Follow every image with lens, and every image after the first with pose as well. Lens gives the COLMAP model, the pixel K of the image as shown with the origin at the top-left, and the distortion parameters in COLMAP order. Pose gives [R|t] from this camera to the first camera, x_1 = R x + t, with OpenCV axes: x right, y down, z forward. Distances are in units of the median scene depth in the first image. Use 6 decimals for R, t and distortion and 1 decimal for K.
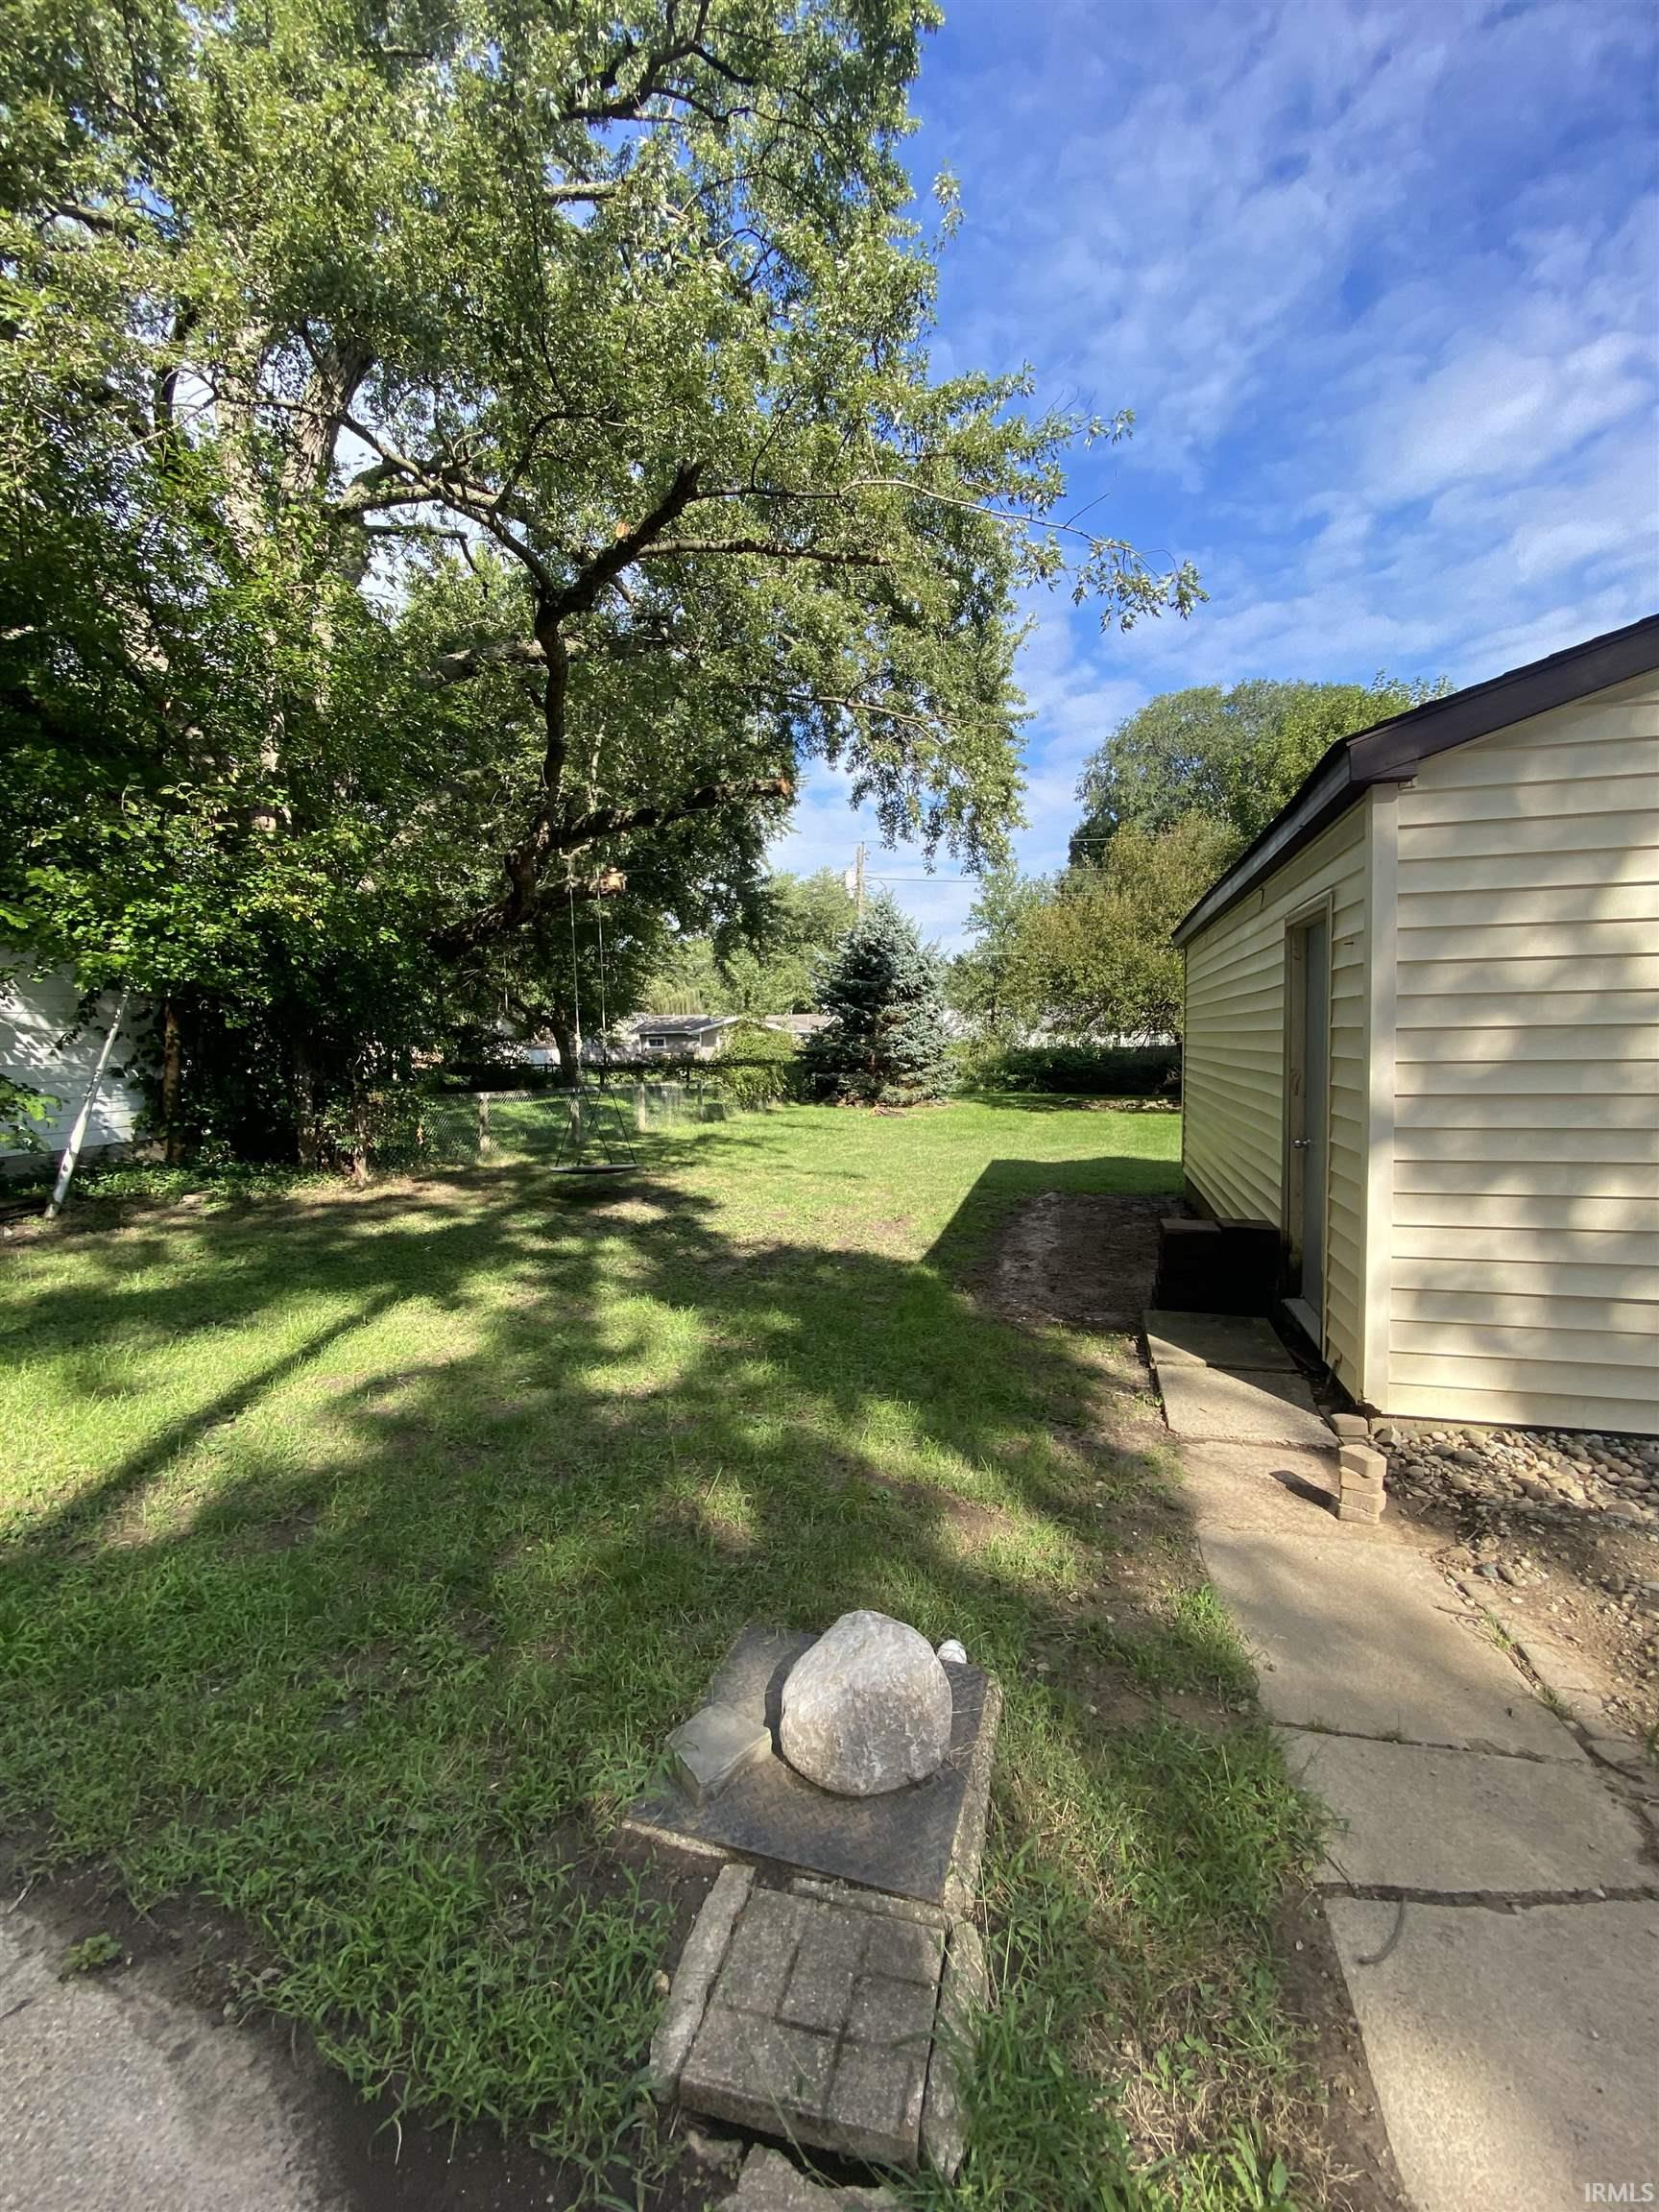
lens RADIAL K [[901.0, 0, 829.5], [0, 901.0, 1106.0], [0, 0, 1]] dist [0.010123, -0.016335]
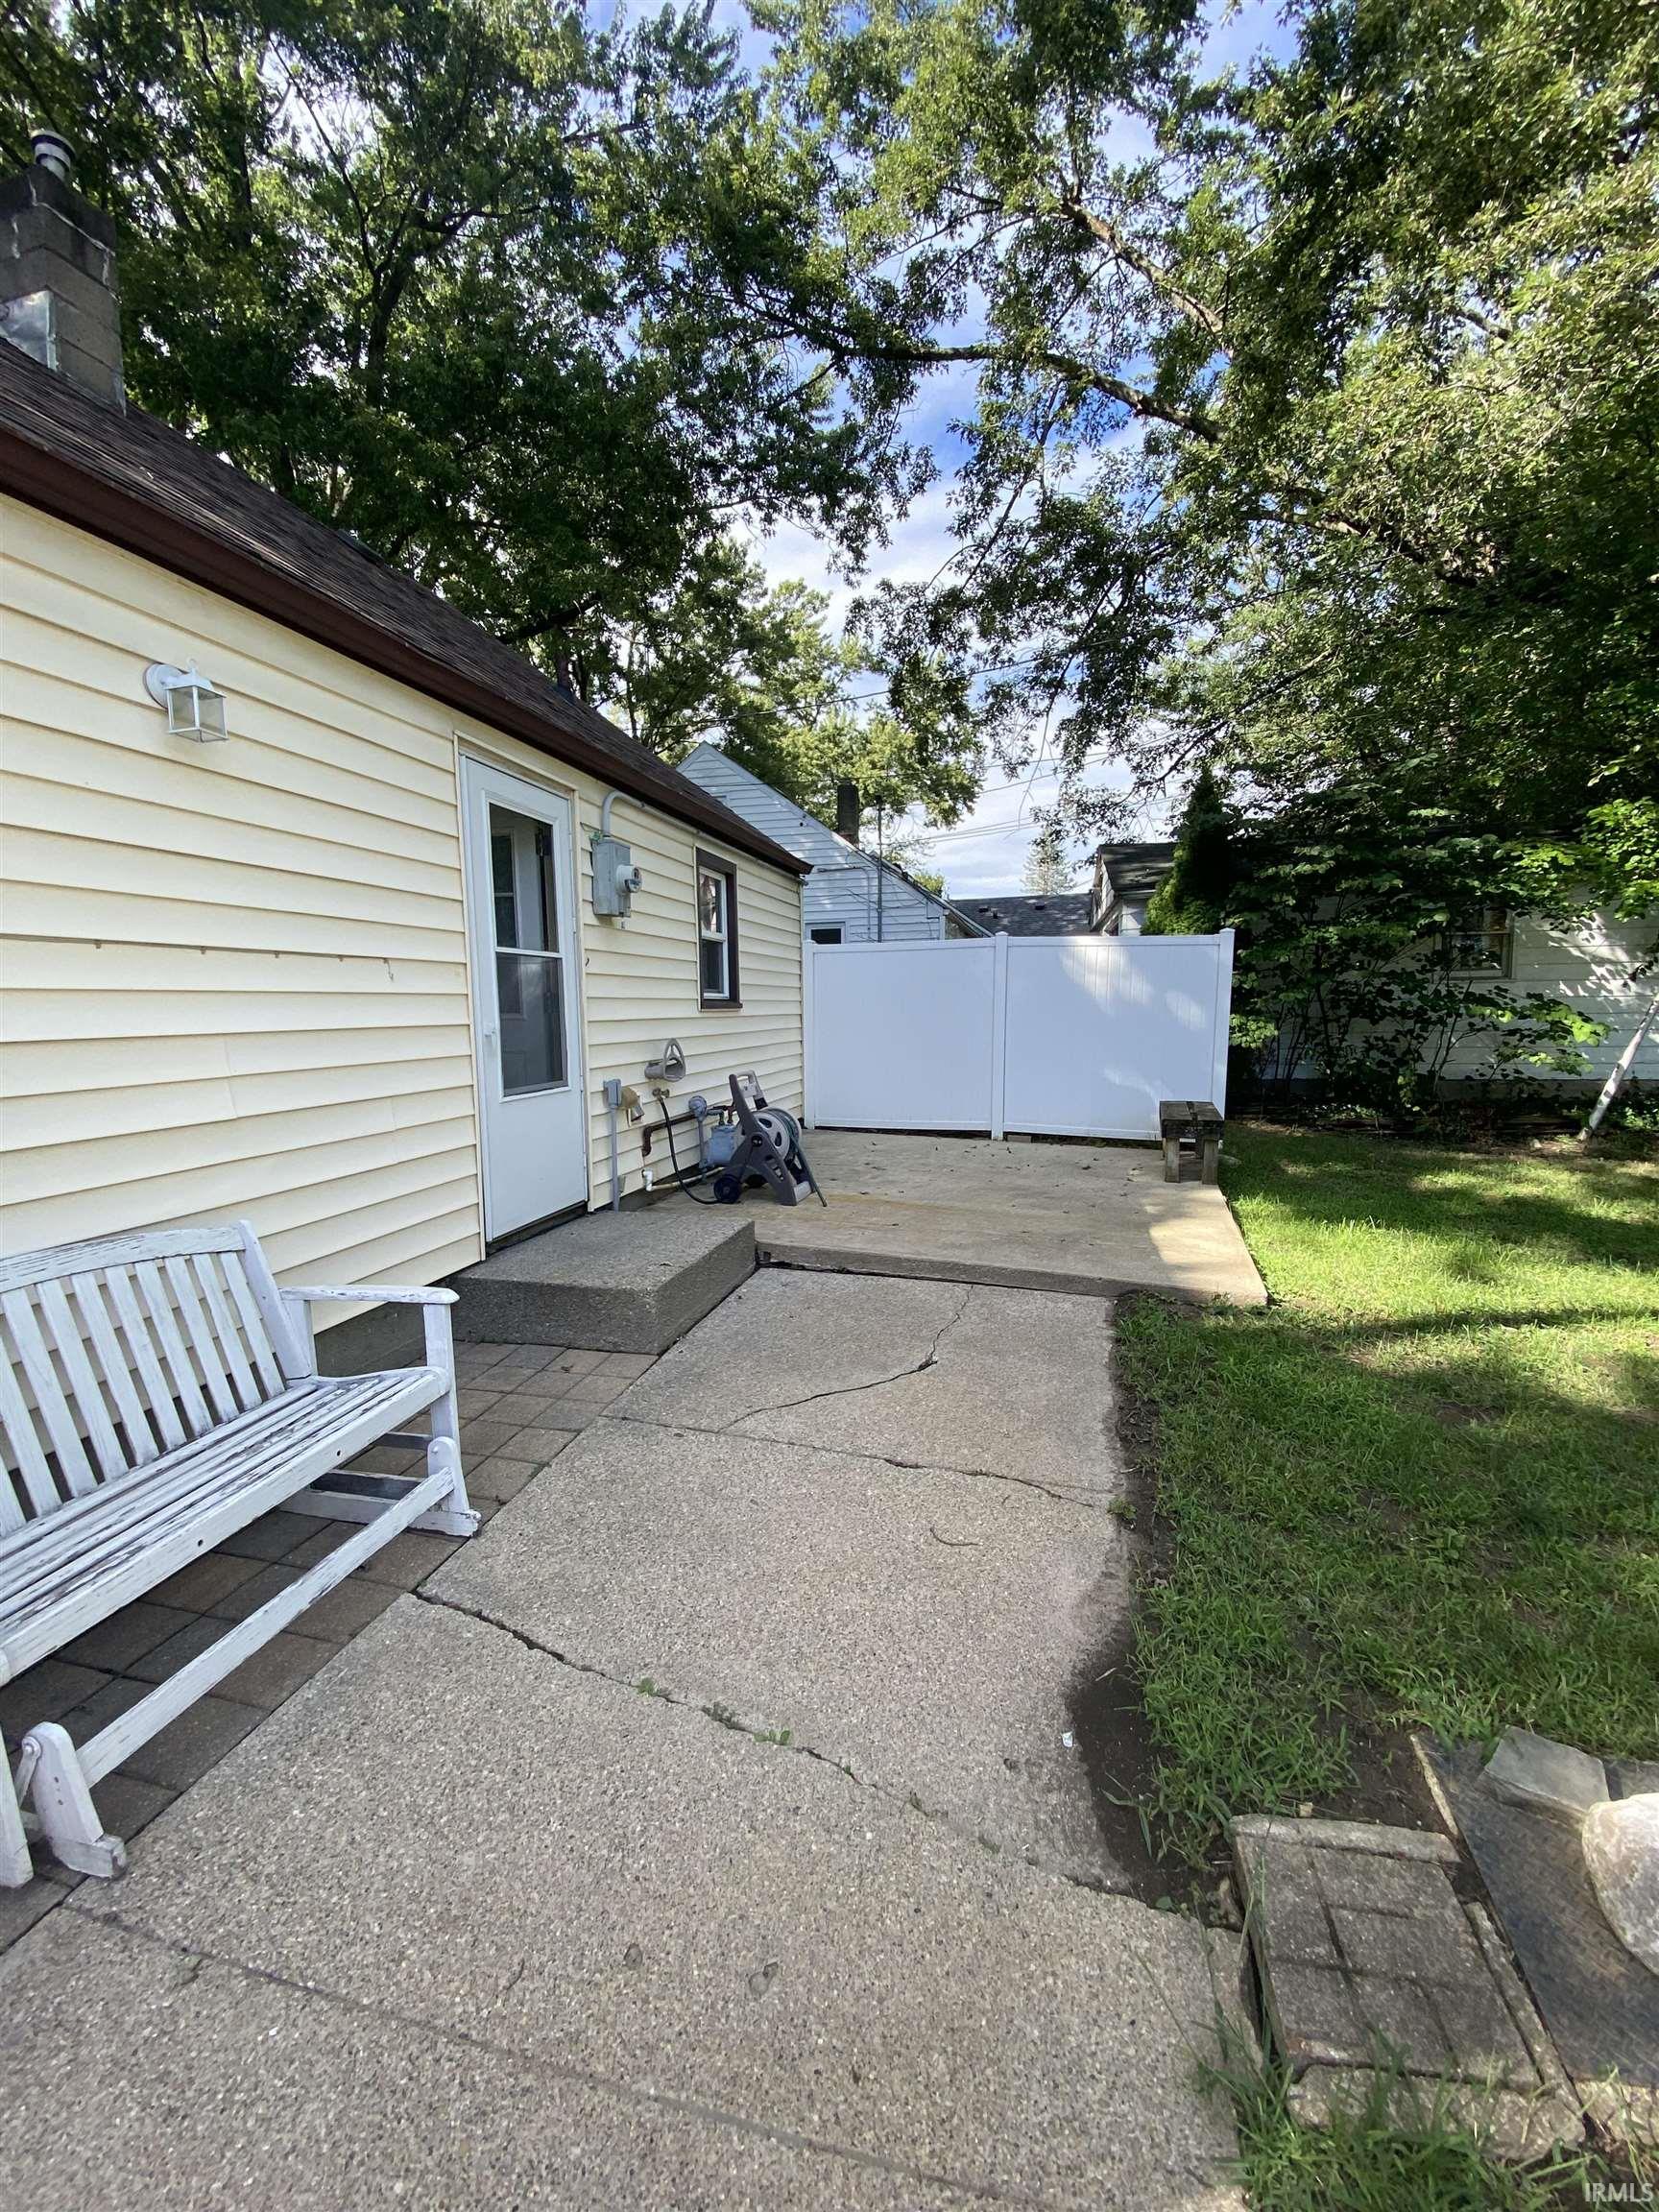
lens RADIAL K [[901.0, 0, 829.5], [0, 901.0, 1106.0], [0, 0, 1]] dist [0.010123, -0.016335]
pose [[0.045653, 0.126006, -0.990978, 0.364842], [-0.056969, 0.990727, 0.123350, 0.010530], [0.997332, 0.050824, 0.052408, 0.150765]]
